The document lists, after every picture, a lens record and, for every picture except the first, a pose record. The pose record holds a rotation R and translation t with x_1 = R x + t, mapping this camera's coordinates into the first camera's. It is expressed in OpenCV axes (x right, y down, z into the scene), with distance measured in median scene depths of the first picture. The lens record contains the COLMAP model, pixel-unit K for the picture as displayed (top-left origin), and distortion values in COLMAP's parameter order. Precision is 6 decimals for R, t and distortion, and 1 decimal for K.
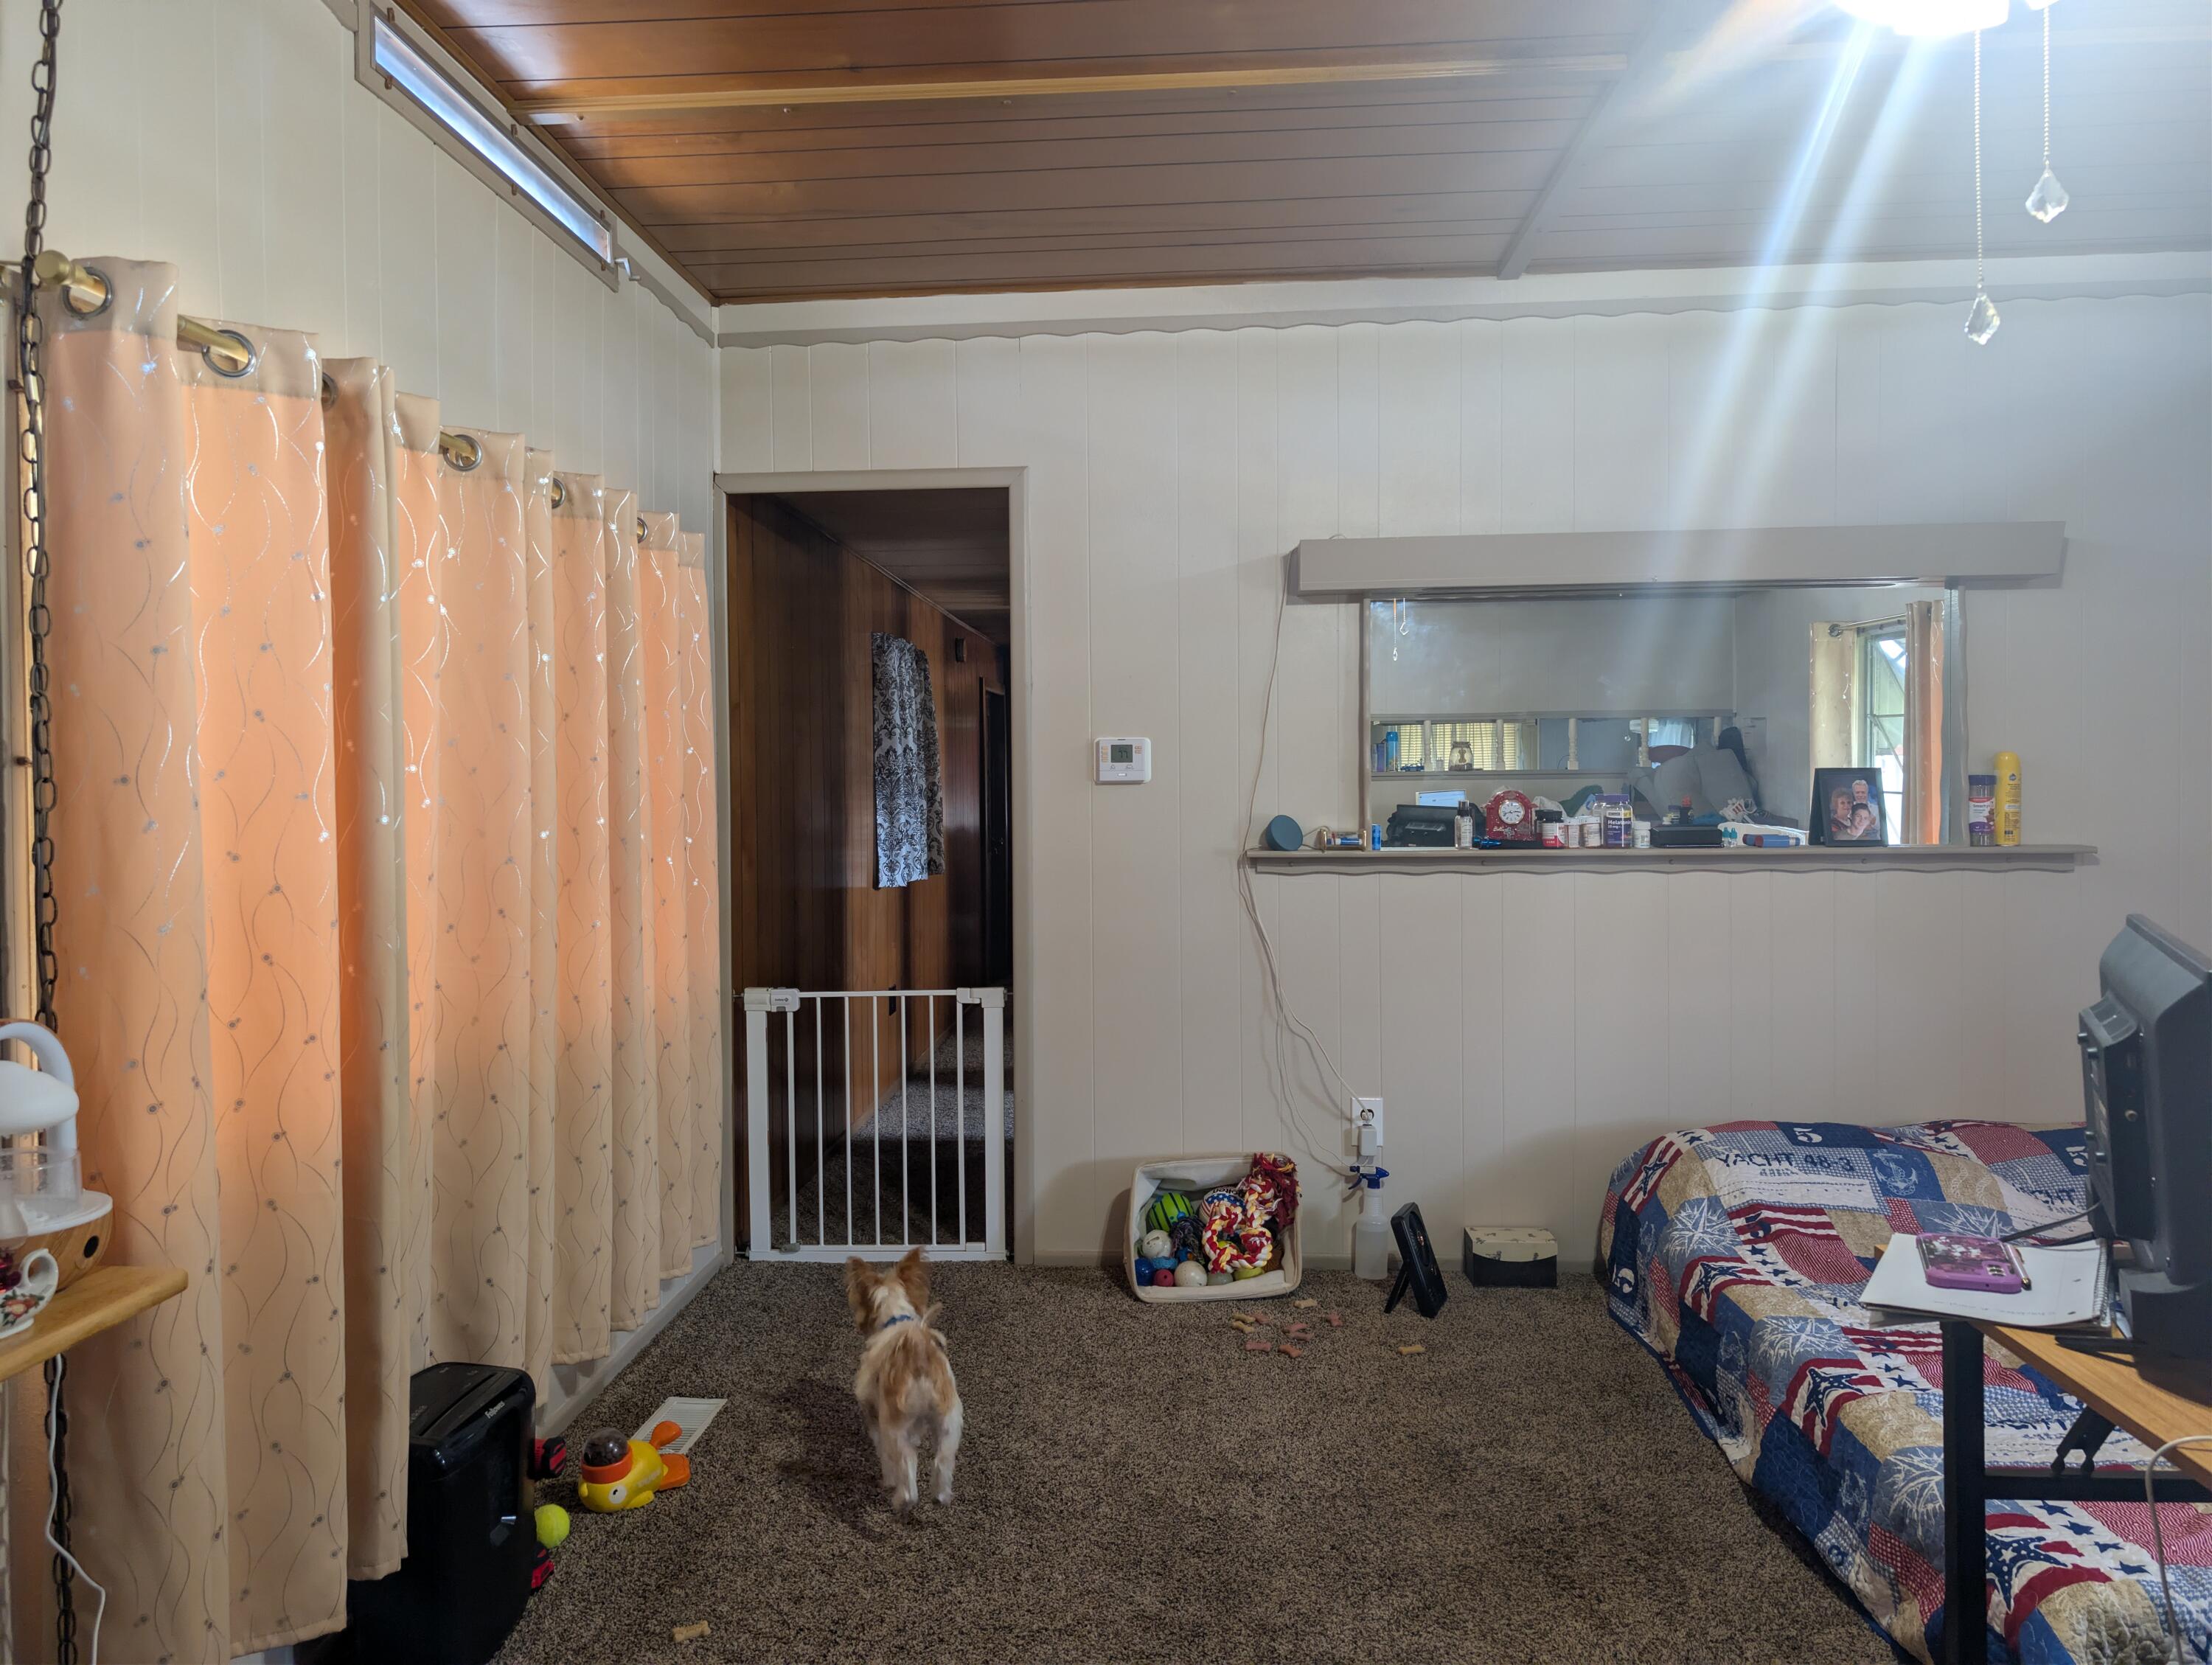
lens RADIAL K [[1606.4, 0, 1103.2], [0, 1606.4, 816.7], [0, 0, 1]] dist [0.040724, -0.032507]
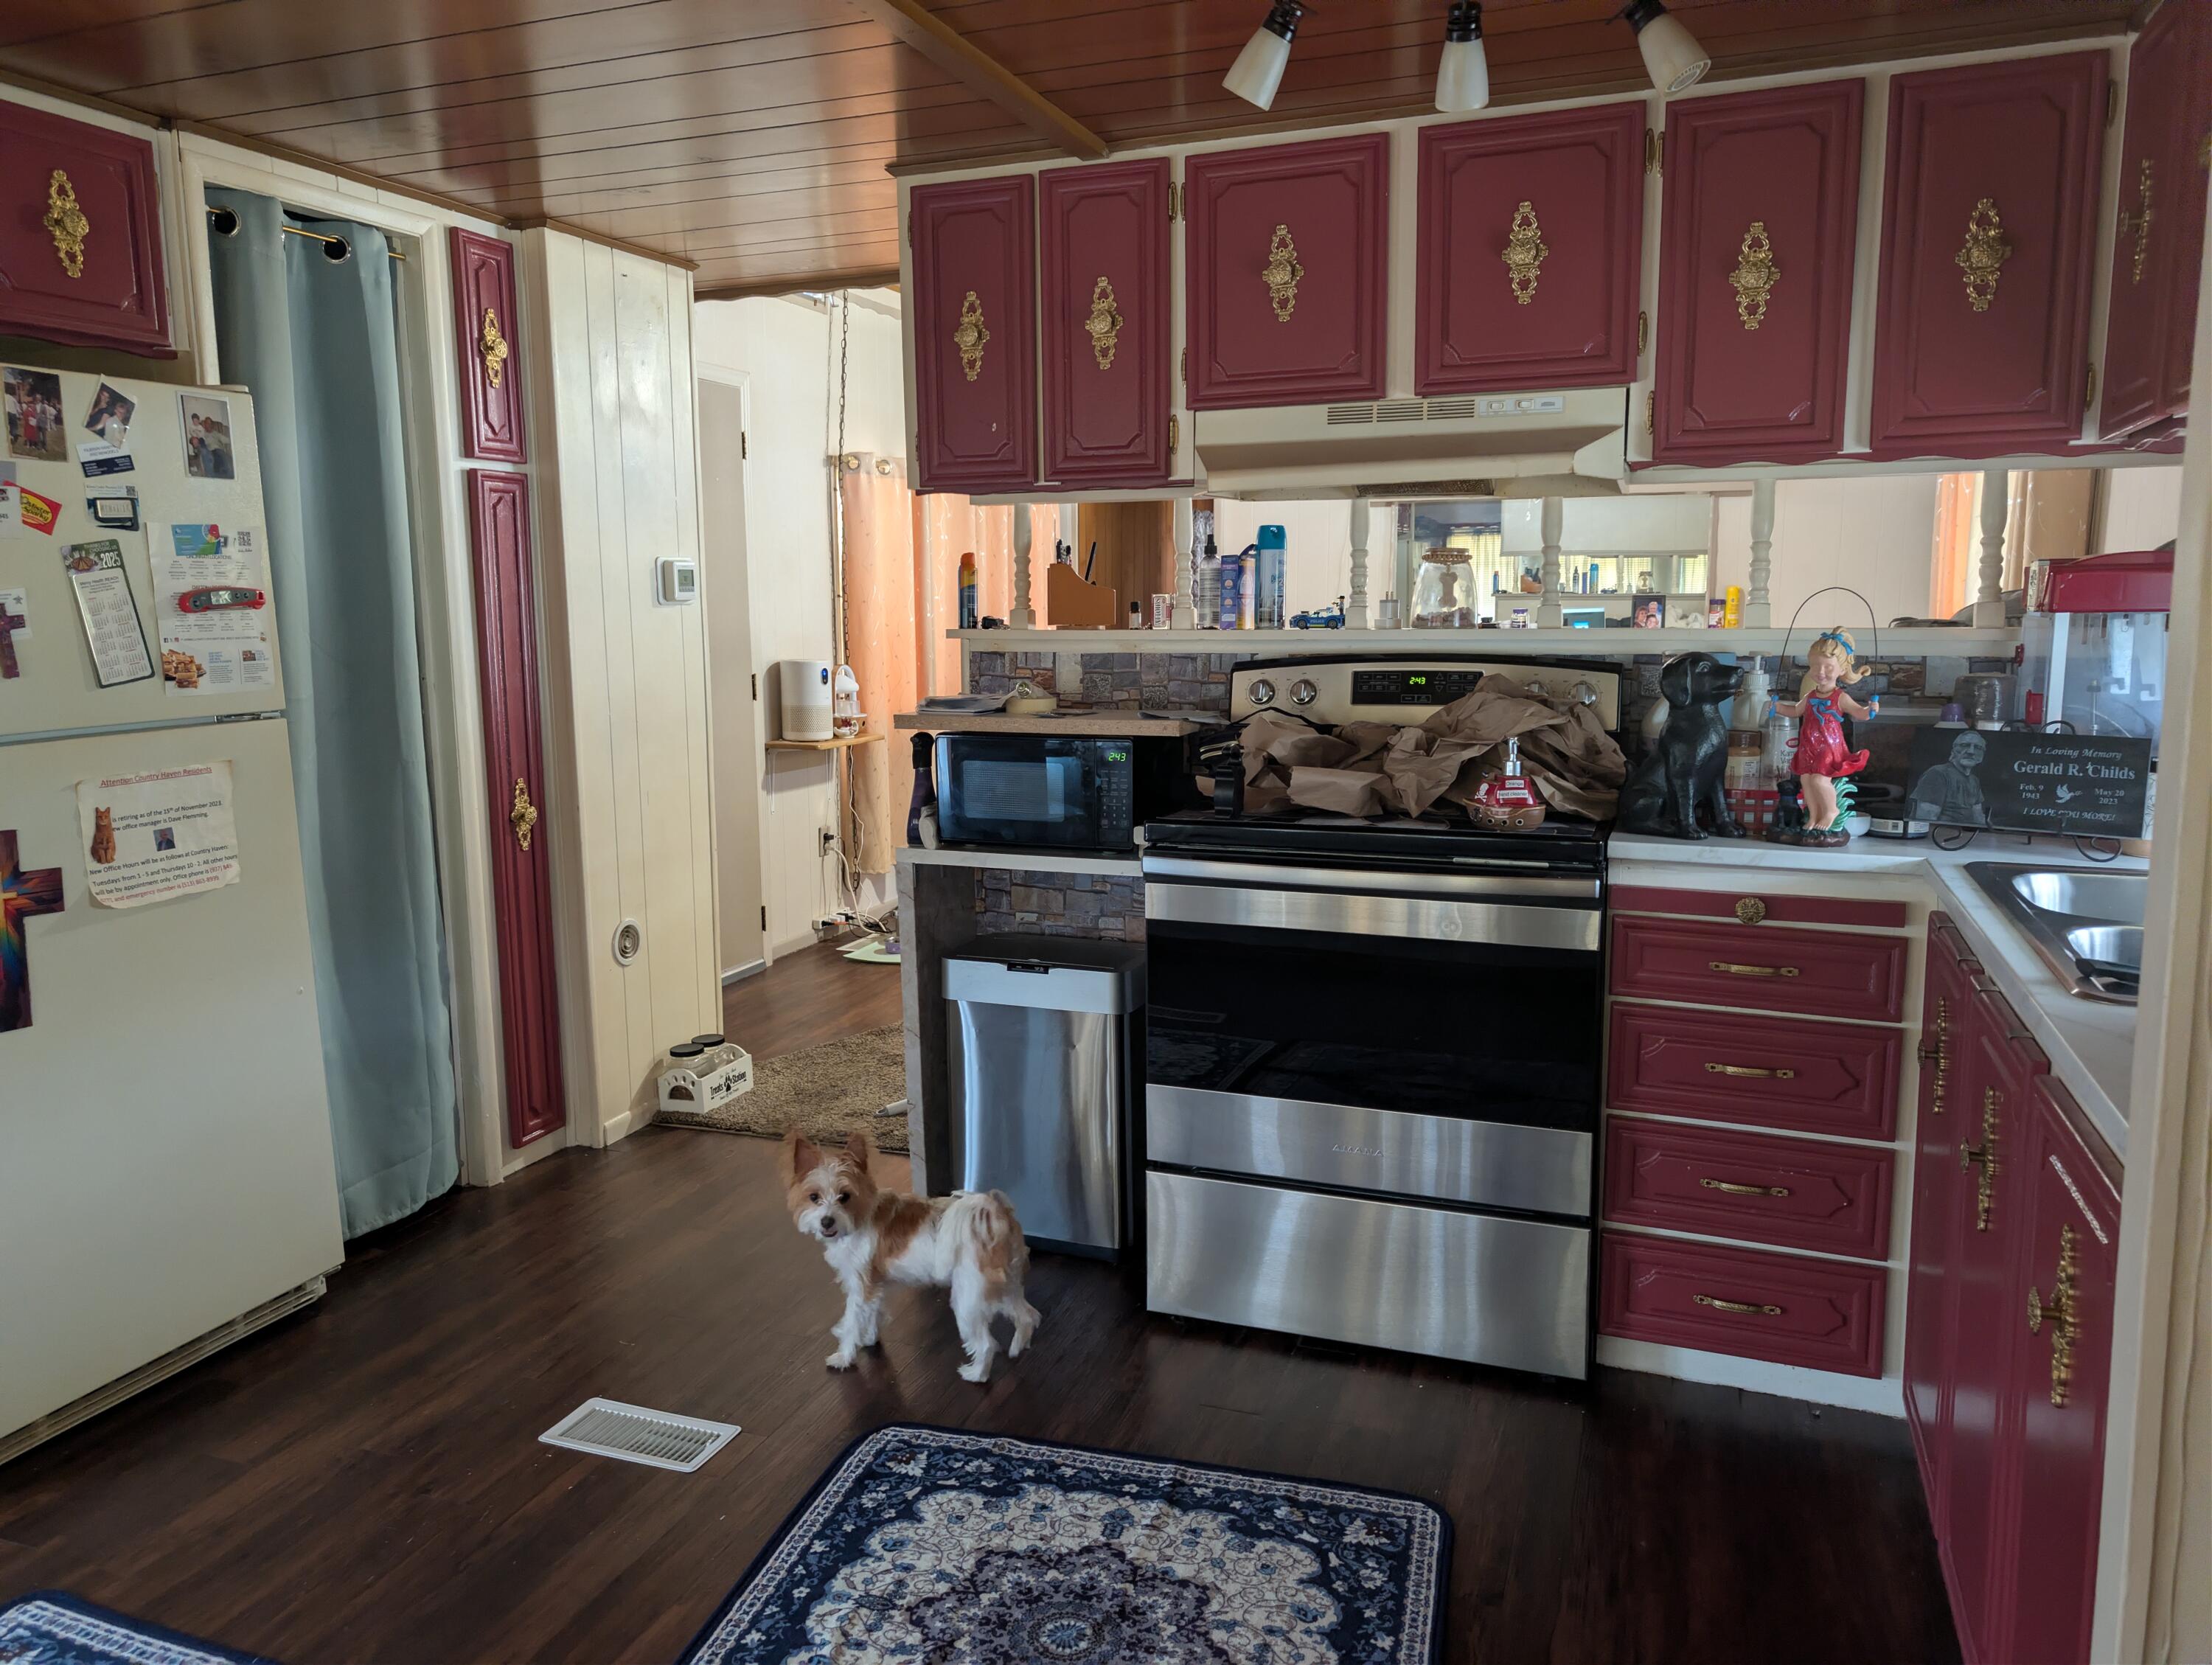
lens RADIAL K [[1606.4, 0, 1082.8], [0, 1606.4, 846.2], [0, 0, 1]] dist [0.040724, -0.032507]
pose [[0.953273, 0.051011, -0.297772, 0.809587], [-0.010964, 0.990834, 0.134639, 0.025717], [0.301911, -0.125083, 0.945095, -1.955885]]
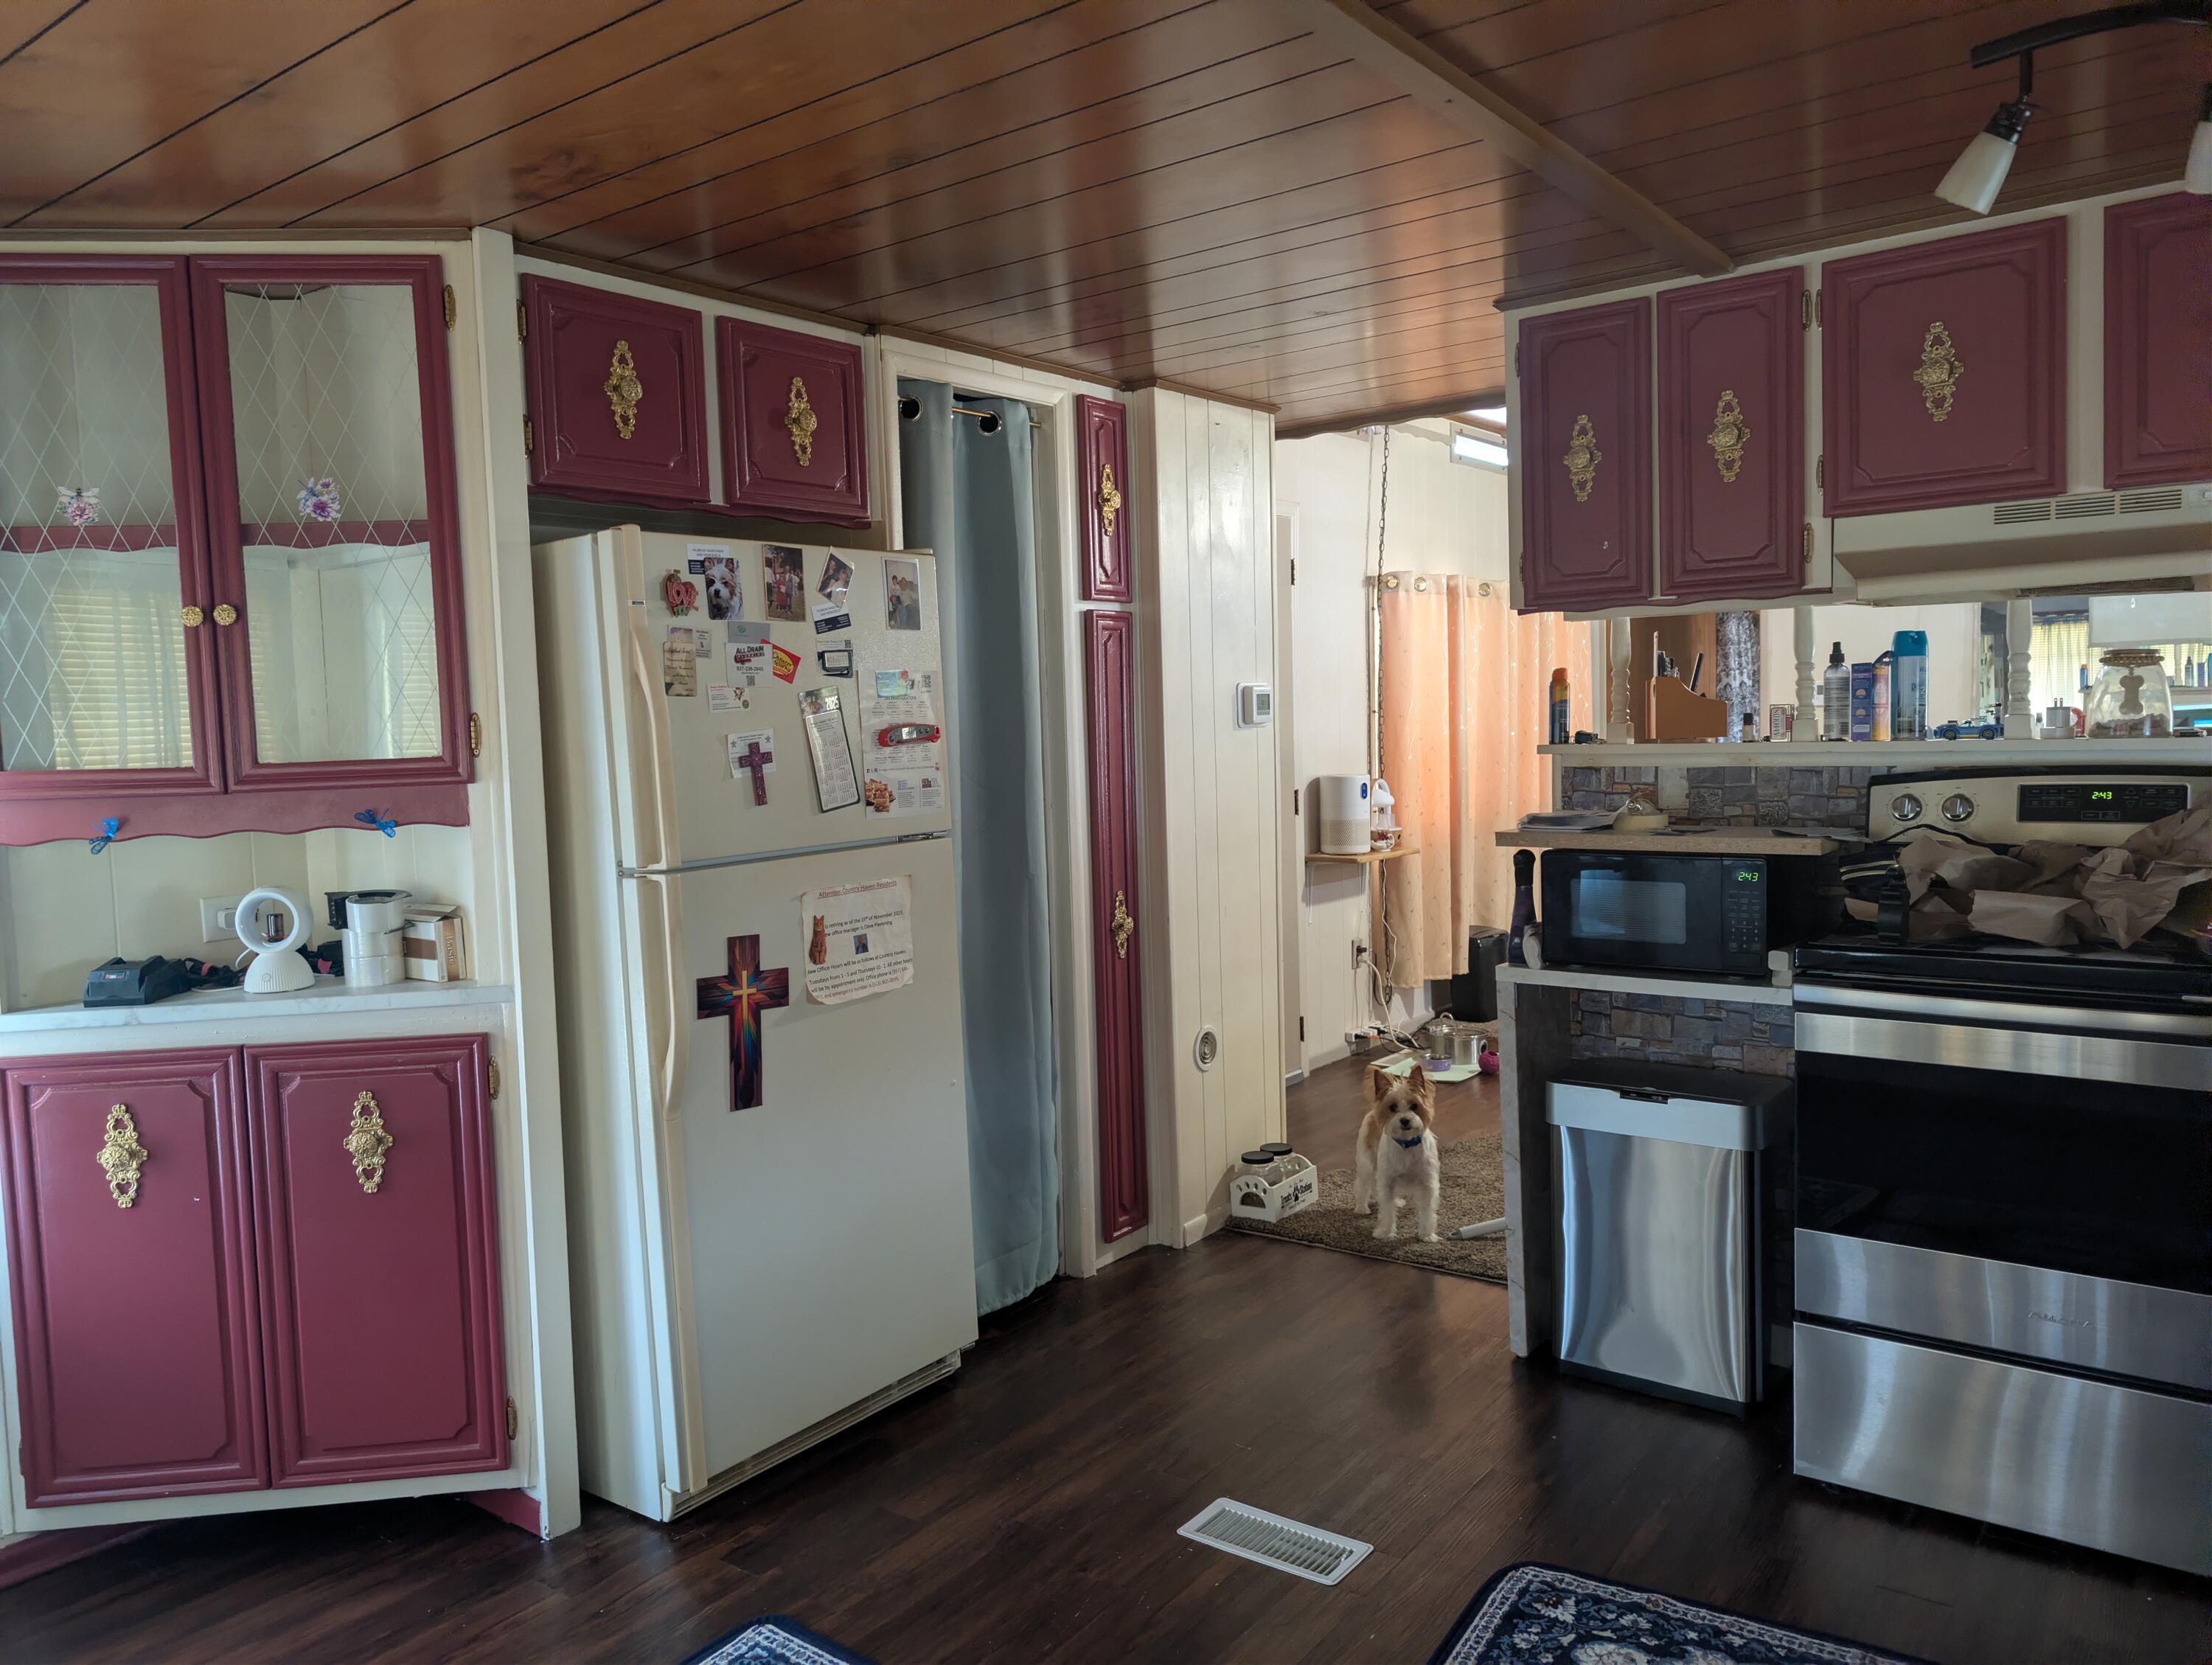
lens RADIAL K [[1606.4, 0, 1086.4], [0, 1606.4, 835.4], [0, 0, 1]] dist [0.040724, -0.032507]
pose [[0.827978, 0.029018, -0.560009, 0.716416], [0.006246, 0.998121, 0.060956, 0.016650], [0.560726, -0.053968, 0.826241, -2.034434]]
